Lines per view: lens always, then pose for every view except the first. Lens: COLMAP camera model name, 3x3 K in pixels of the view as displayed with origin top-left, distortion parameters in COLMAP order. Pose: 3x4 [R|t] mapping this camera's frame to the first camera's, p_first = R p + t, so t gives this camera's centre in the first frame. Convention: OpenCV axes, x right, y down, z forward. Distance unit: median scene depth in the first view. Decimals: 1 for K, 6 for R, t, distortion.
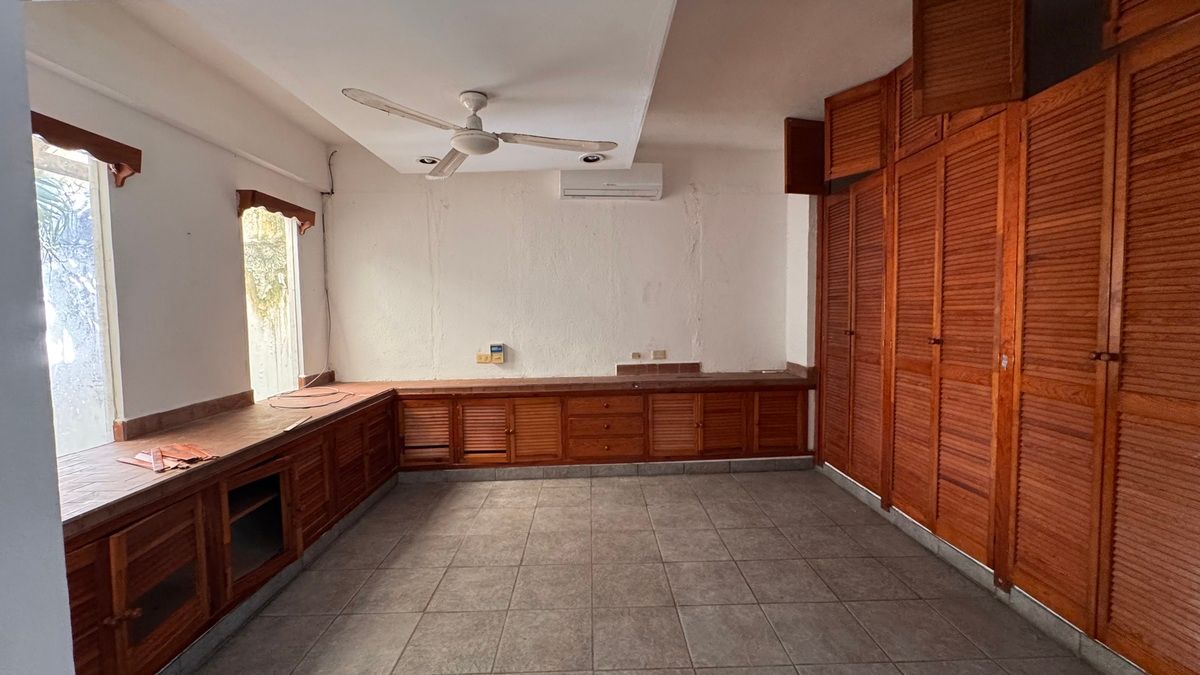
lens RADIAL K [[482.9, 0, 601.7], [0, 482.9, 337.0], [0, 0, 1]] dist [-0.003435, 0.000170]
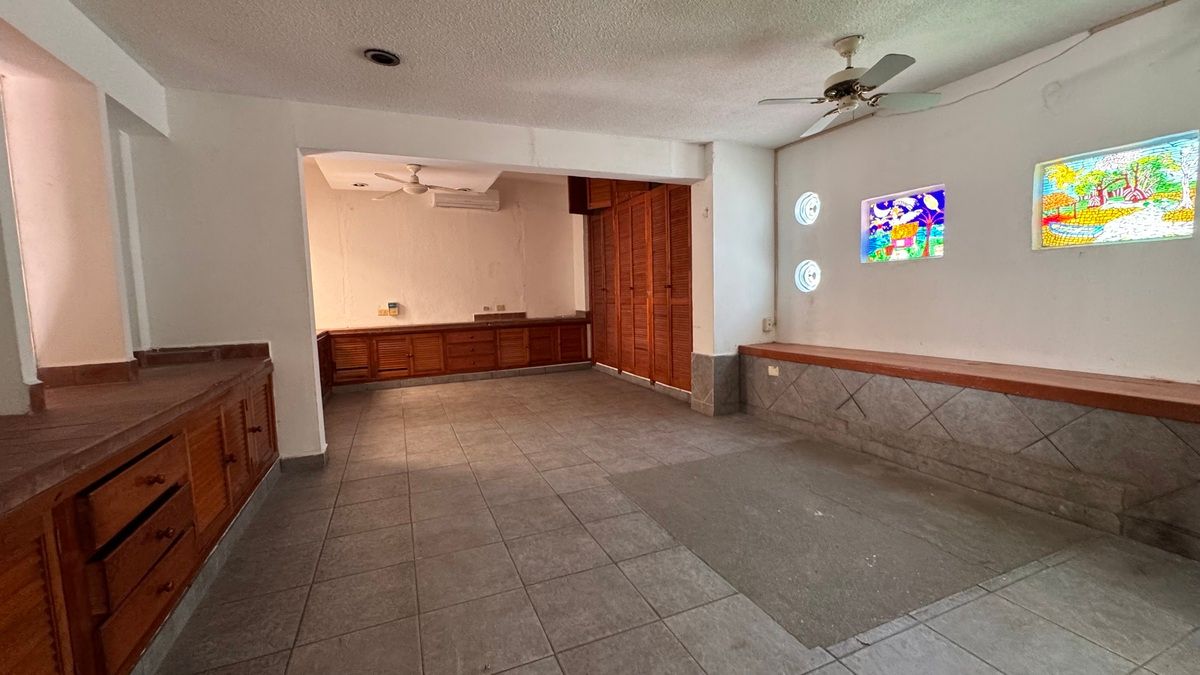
lens RADIAL K [[482.9, 0, 599.2], [0, 482.9, 338.4], [0, 0, 1]] dist [-0.003435, 0.000170]
pose [[0.930516, -0.044225, 0.363571, -0.183547], [0.033872, 0.998820, 0.034806, 0.104406], [-0.364681, -0.020073, 0.930916, -0.693037]]
